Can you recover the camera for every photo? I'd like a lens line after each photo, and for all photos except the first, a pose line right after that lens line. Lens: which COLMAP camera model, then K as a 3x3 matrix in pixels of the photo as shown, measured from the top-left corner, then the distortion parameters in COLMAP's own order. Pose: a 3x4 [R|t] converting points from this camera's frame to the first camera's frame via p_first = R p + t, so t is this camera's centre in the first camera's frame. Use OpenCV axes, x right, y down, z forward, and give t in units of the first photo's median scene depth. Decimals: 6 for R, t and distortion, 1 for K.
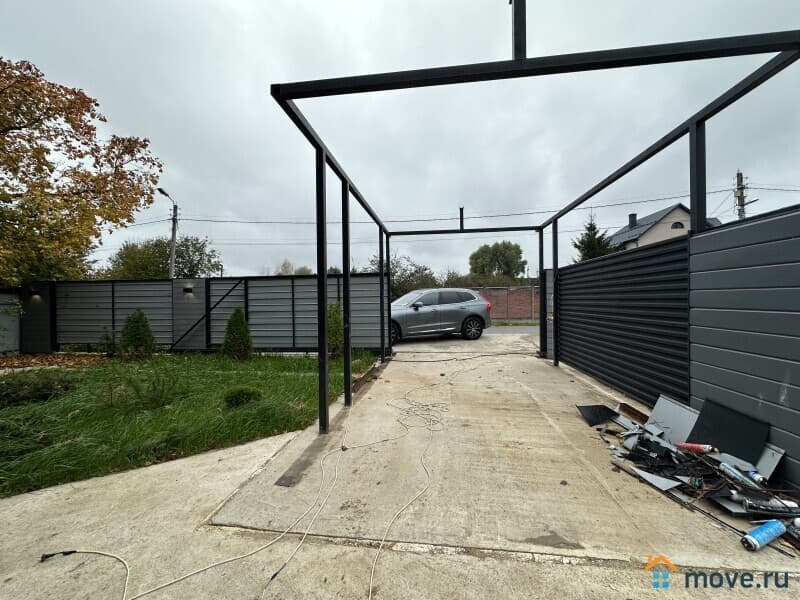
lens RADIAL K [[315.8, 0, 399.0], [0, 315.8, 300.1], [0, 0, 1]] dist [-0.002903, -0.000726]
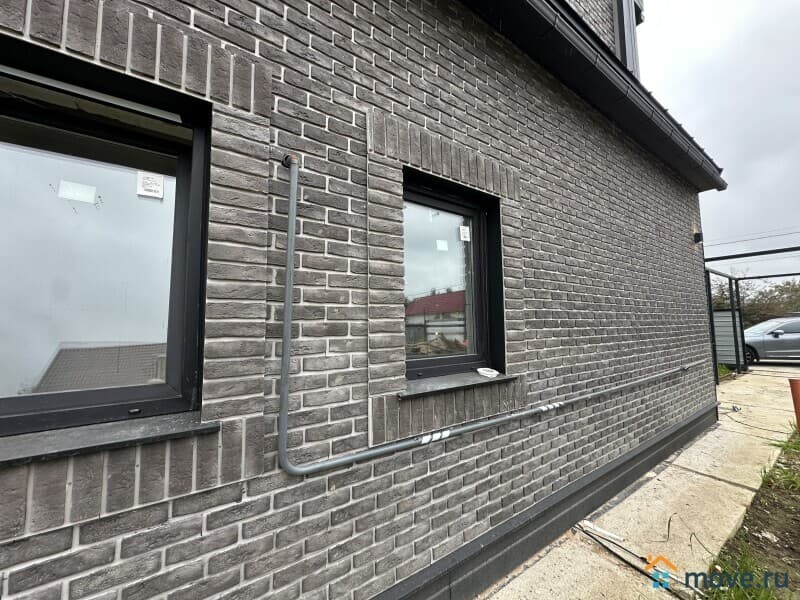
lens RADIAL K [[315.8, 0, 406.1], [0, 315.8, 298.1], [0, 0, 1]] dist [-0.002903, -0.000726]
pose [[0.668871, -0.055879, -0.741276, 0.010834], [0.000690, 0.997217, -0.074550, -0.030520], [0.743378, 0.049352, 0.667048, -0.912027]]
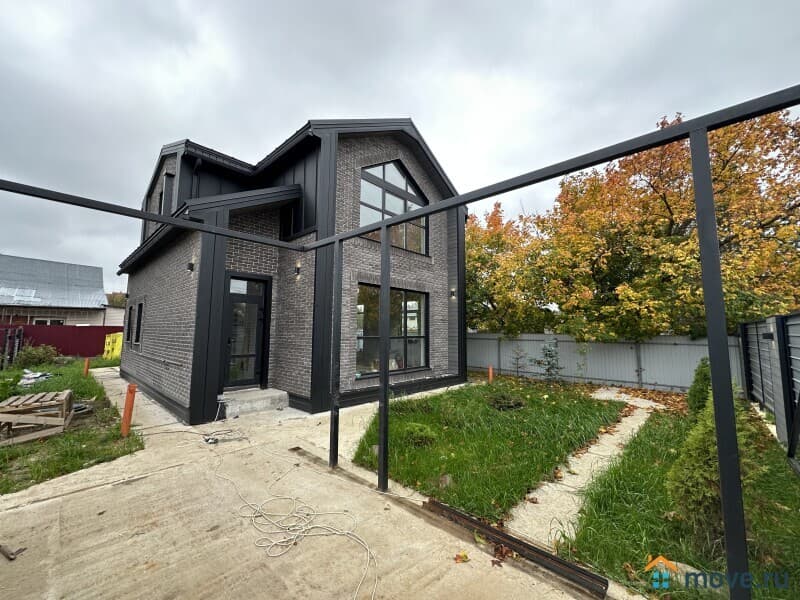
lens RADIAL K [[315.8, 0, 402.0], [0, 315.8, 300.4], [0, 0, 1]] dist [-0.002903, -0.000726]
pose [[-0.573245, -0.072751, -0.816148, 0.277830], [-0.005906, 0.996392, -0.084670, -0.049494], [0.819363, -0.043717, -0.571606, 0.824963]]
